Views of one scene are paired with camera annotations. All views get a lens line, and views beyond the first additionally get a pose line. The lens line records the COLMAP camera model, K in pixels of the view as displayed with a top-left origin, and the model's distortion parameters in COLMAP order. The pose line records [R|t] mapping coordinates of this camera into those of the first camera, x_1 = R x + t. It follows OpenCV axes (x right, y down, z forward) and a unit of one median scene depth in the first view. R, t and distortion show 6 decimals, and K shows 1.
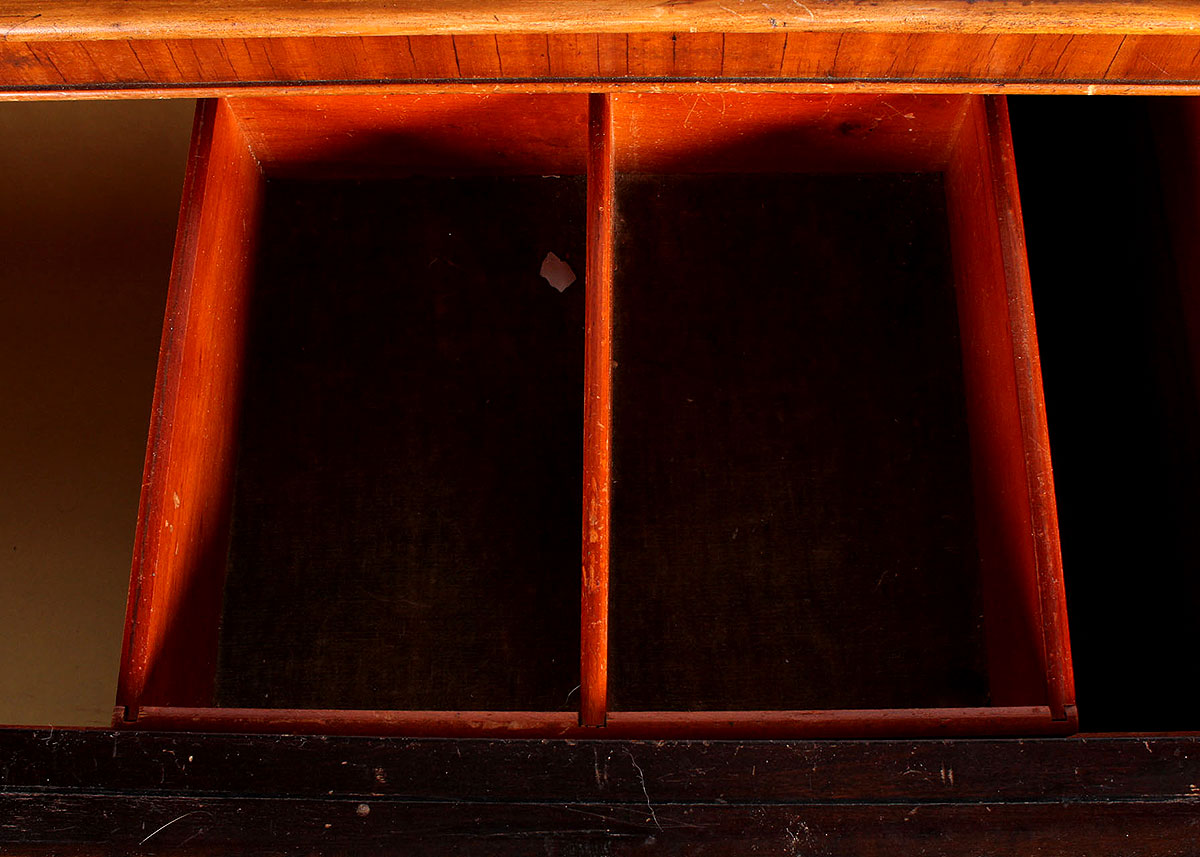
lens RADIAL K [[1289.5, 0, 600.0], [0, 1289.5, 428.5], [0, 0, 1]] dist [-0.082752, 0.014221]
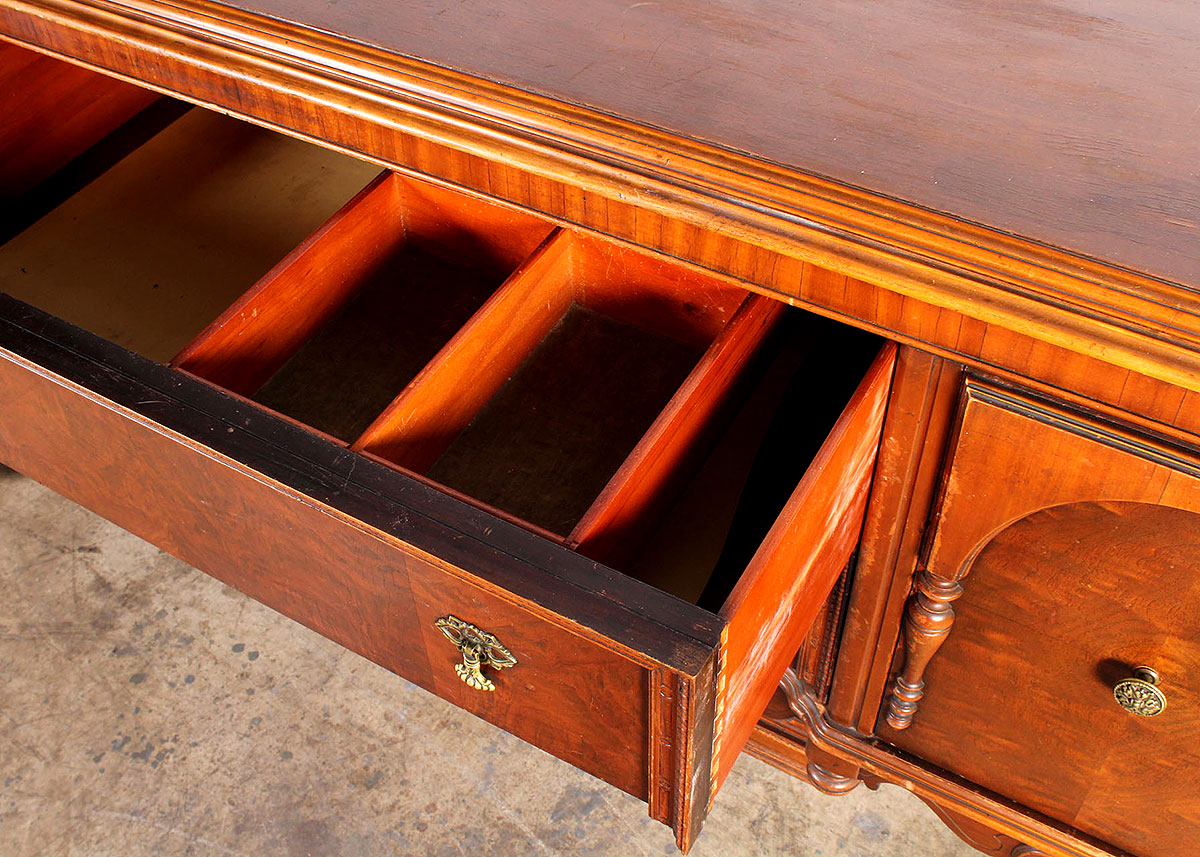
lens RADIAL K [[1289.5, 0, 600.0], [0, 1289.5, 428.5], [0, 0, 1]] dist [-0.082752, 0.014221]
pose [[0.867123, 0.352721, -0.351690, 0.837874], [-0.461141, 0.835375, -0.299161, 0.522813], [0.188273, 0.421588, 0.887027, -0.531983]]
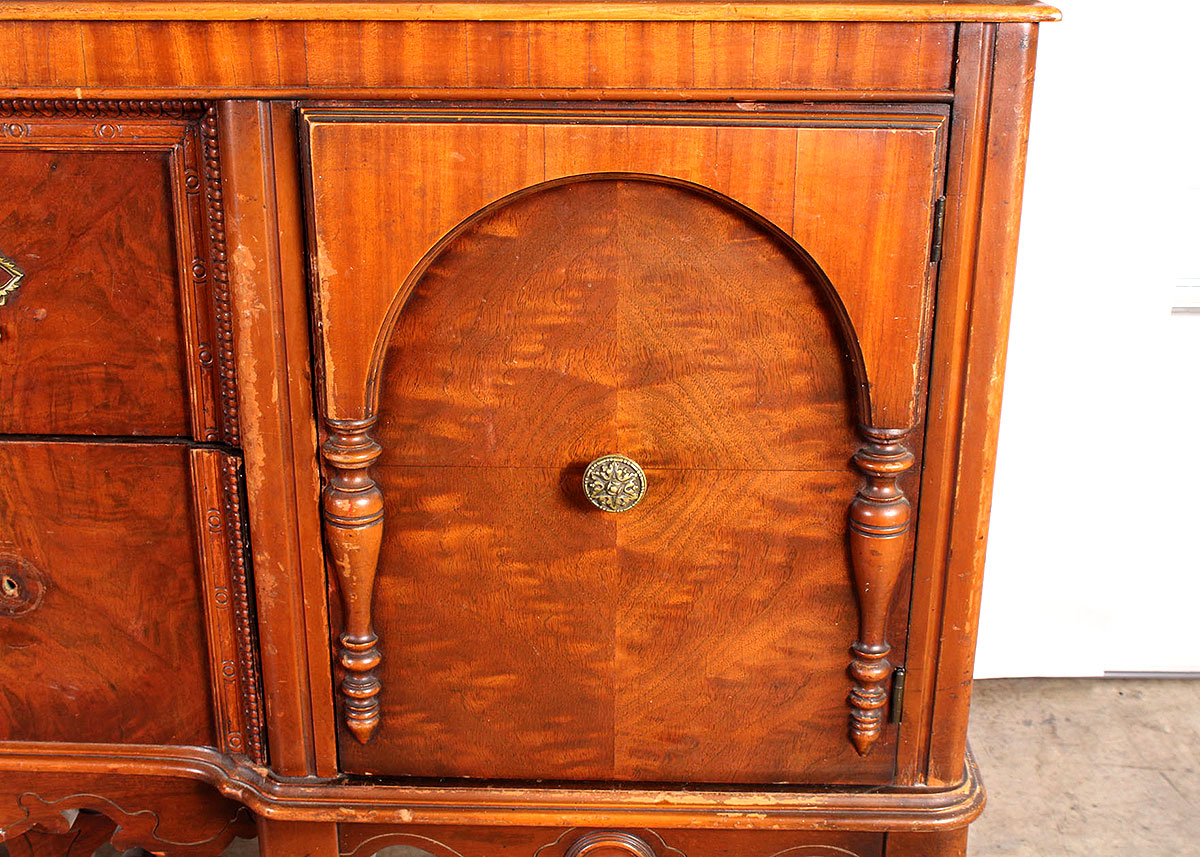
lens RADIAL K [[1683.1, 0, 600.0], [0, 1683.1, 428.5], [0, 0, 1]] dist [-0.079044, 0.050237]
pose [[0.999669, 0.024577, -0.007634, 1.002140], [-0.022622, 0.697784, -0.715951, 1.339490], [-0.012269, 0.715886, 0.698109, -0.053085]]
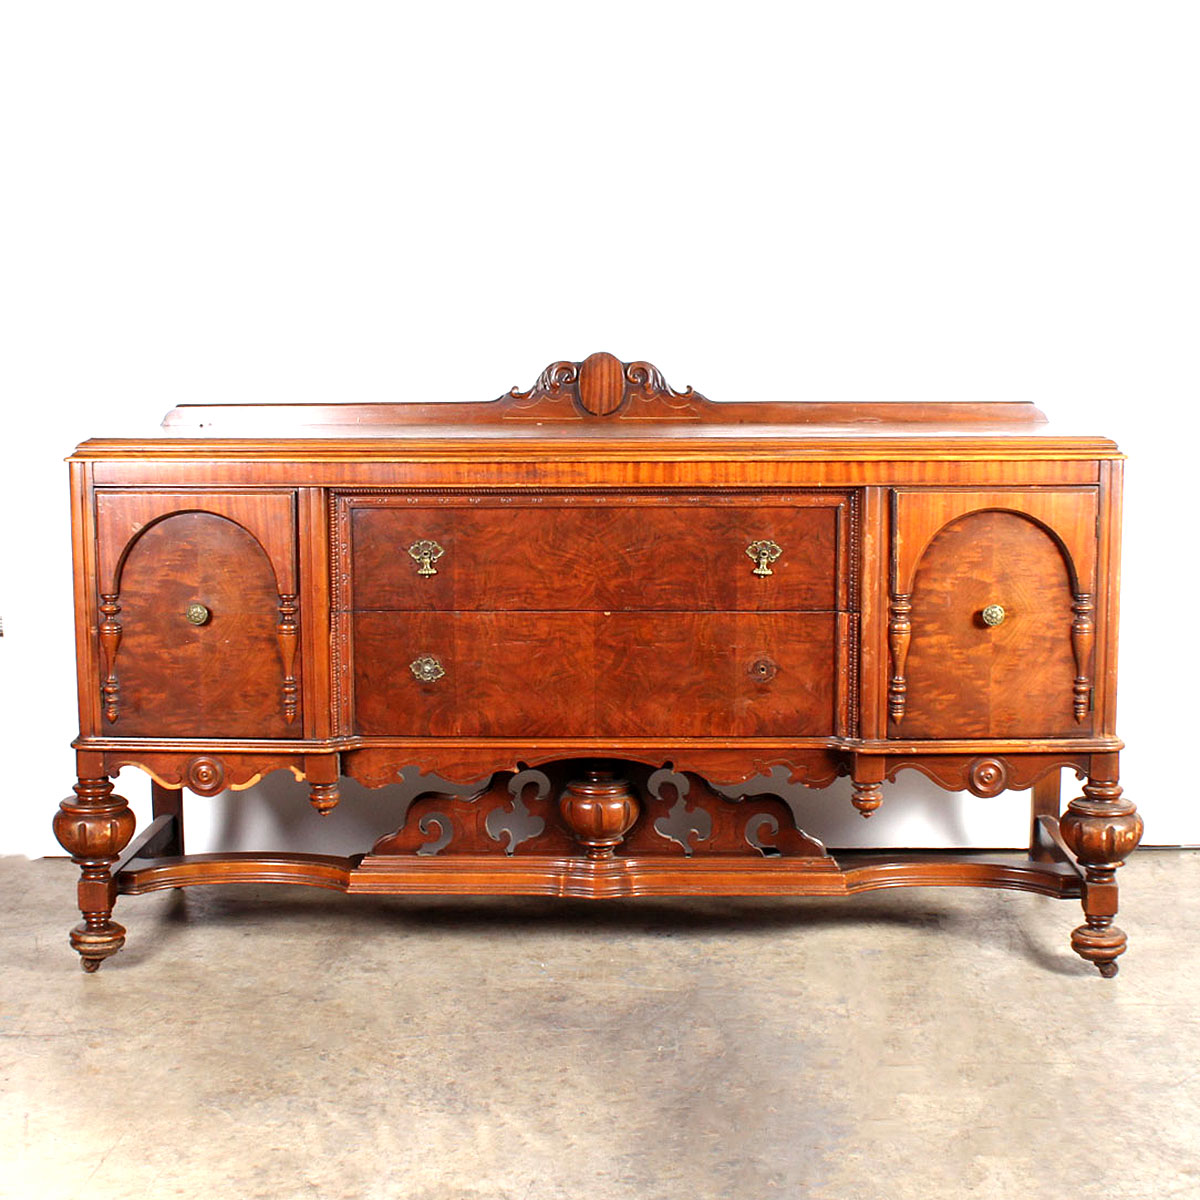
lens RADIAL K [[2111.4, 0, 600.0], [0, 2111.4, 600.0], [0, 0, 1]] dist [-0.142127, -0.006618]
pose [[0.999879, 0.011987, -0.009889, -0.307269], [-0.014533, 0.496041, -0.868177, 6.360800], [-0.005501, 0.868216, 0.496155, -2.307730]]
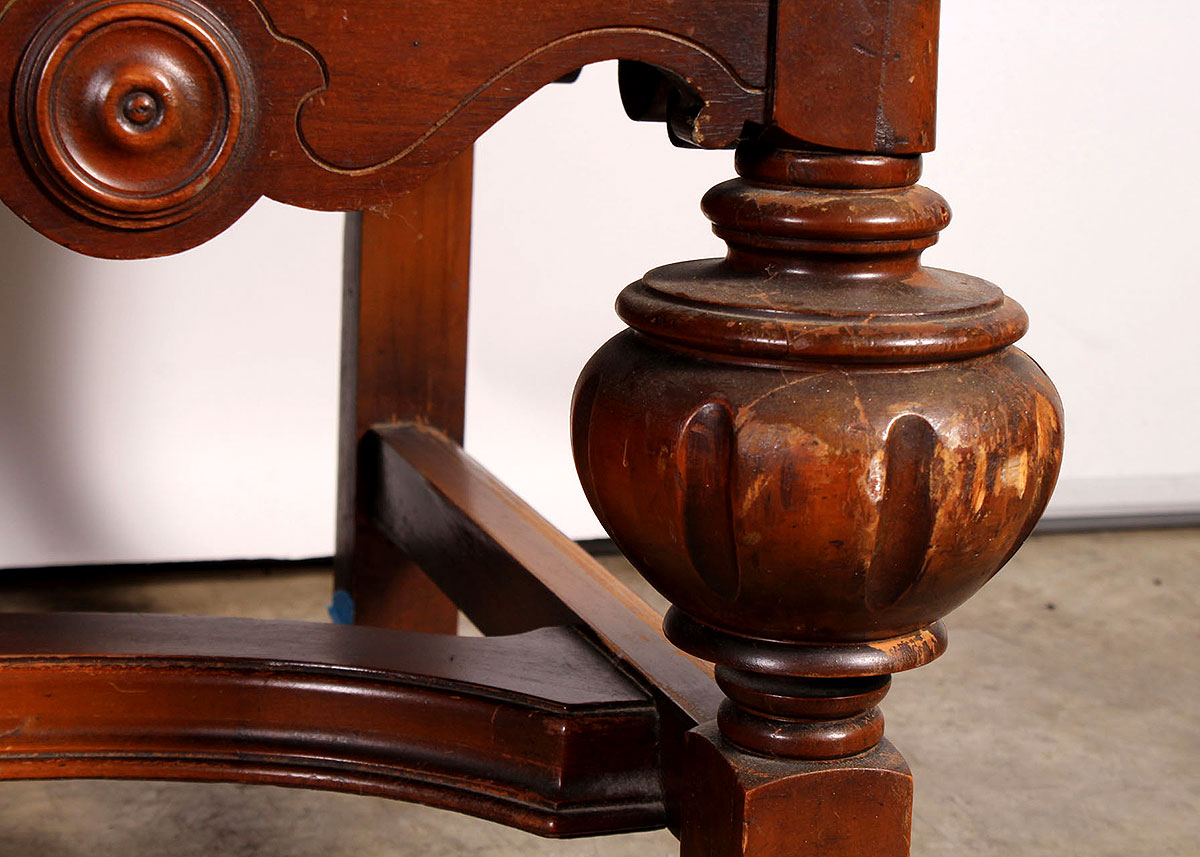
lens RADIAL K [[2660.7, 0, 600.0], [0, 2660.7, 428.5], [0, 0, 1]] dist [0.004742, 0.334726]
pose [[0.948165, -0.011061, 0.317587, 0.791108], [0.270149, 0.554335, -0.787231, 1.437578], [-0.167342, 0.832220, 0.528589, 1.296915]]
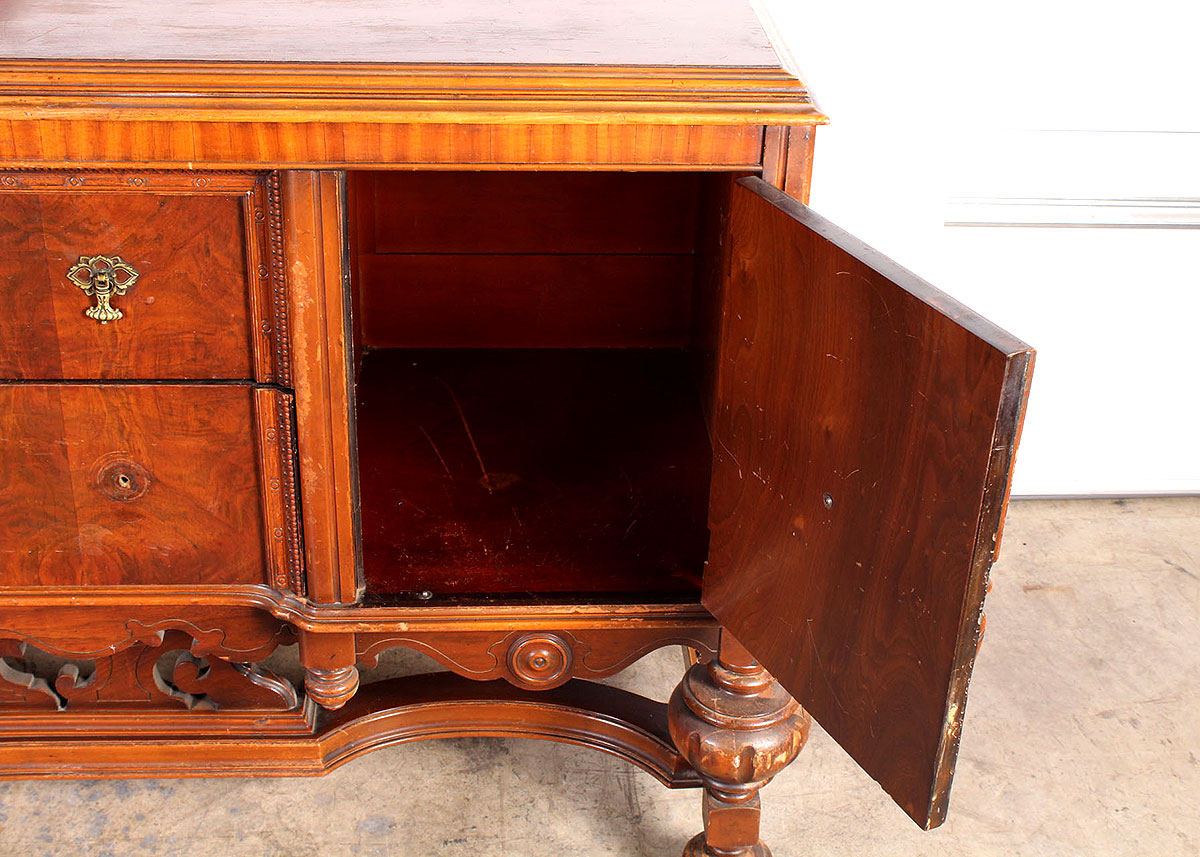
lens RADIAL K [[1722.1, 0, 643.5], [0, 1722.1, 431.7], [0, 0, 1]] dist [-0.068865, 0.071178]
pose [[0.994029, 0.006566, 0.108919, 0.840513], [0.062828, 0.781684, -0.620503, 1.952437], [-0.089214, 0.623641, 0.776604, -1.056763]]
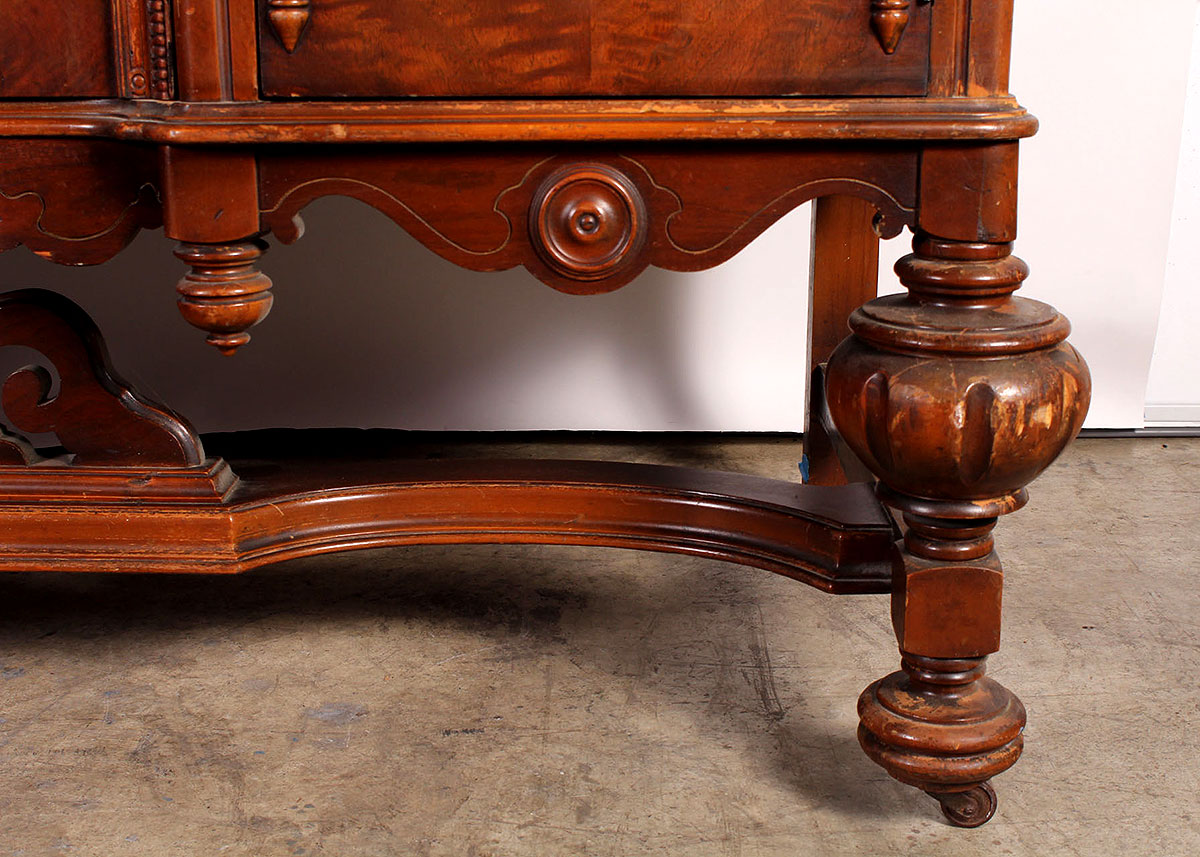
lens RADIAL K [[1707.9, 0, 600.0], [0, 1707.9, 428.5], [0, 0, 1]] dist [-0.066179, 0.048966]
pose [[0.999884, 0.015036, -0.002319, 1.035187], [-0.010911, 0.602478, -0.798061, 1.791549], [-0.010603, 0.797994, 0.602573, 0.995905]]
